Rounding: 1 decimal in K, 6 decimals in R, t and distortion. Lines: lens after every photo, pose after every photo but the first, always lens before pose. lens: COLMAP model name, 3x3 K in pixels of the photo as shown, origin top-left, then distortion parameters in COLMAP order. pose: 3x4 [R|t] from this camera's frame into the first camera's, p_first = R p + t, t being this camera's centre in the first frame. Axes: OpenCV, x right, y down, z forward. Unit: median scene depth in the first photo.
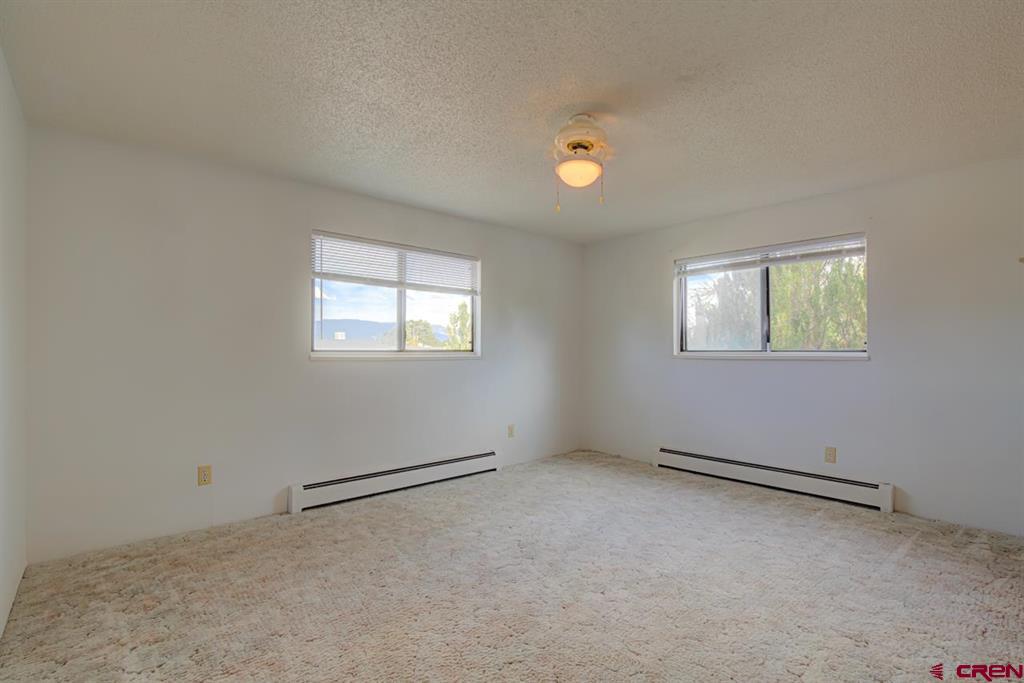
lens RADIAL K [[479.8, 0, 514.0], [0, 479.8, 343.1], [0, 0, 1]] dist [-0.039966, 0.014769]
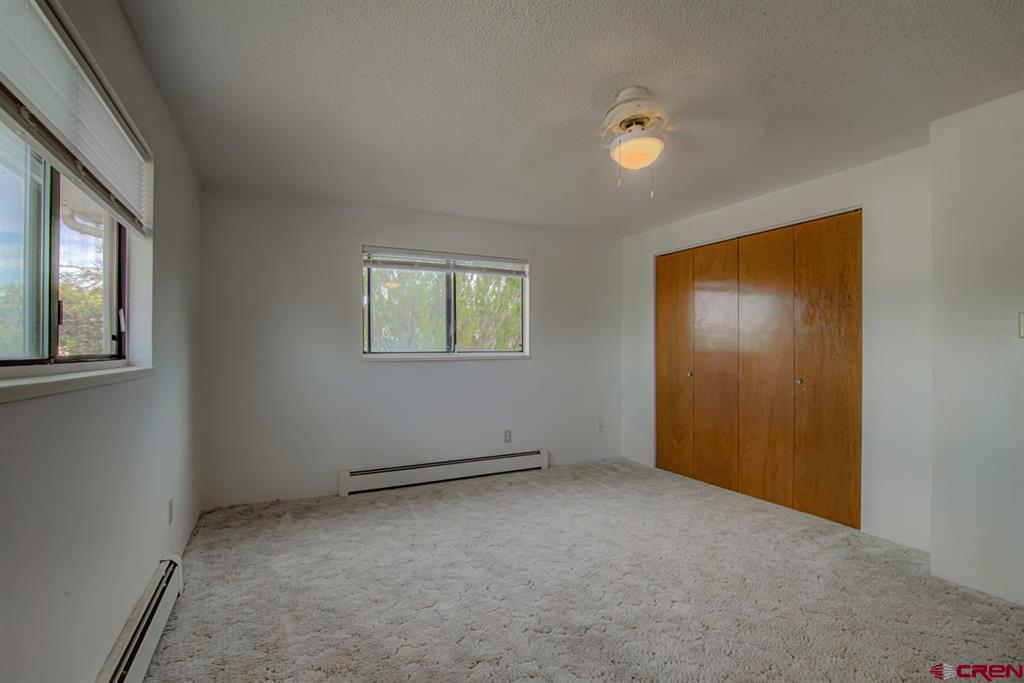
lens RADIAL K [[479.8, 0, 514.0], [0, 479.8, 343.1], [0, 0, 1]] dist [-0.039966, 0.014769]
pose [[0.244515, 0.007123, 0.969619, -0.575346], [-0.015714, 0.999871, -0.003382, -0.002476], [-0.969518, -0.014409, 0.244596, 0.731589]]
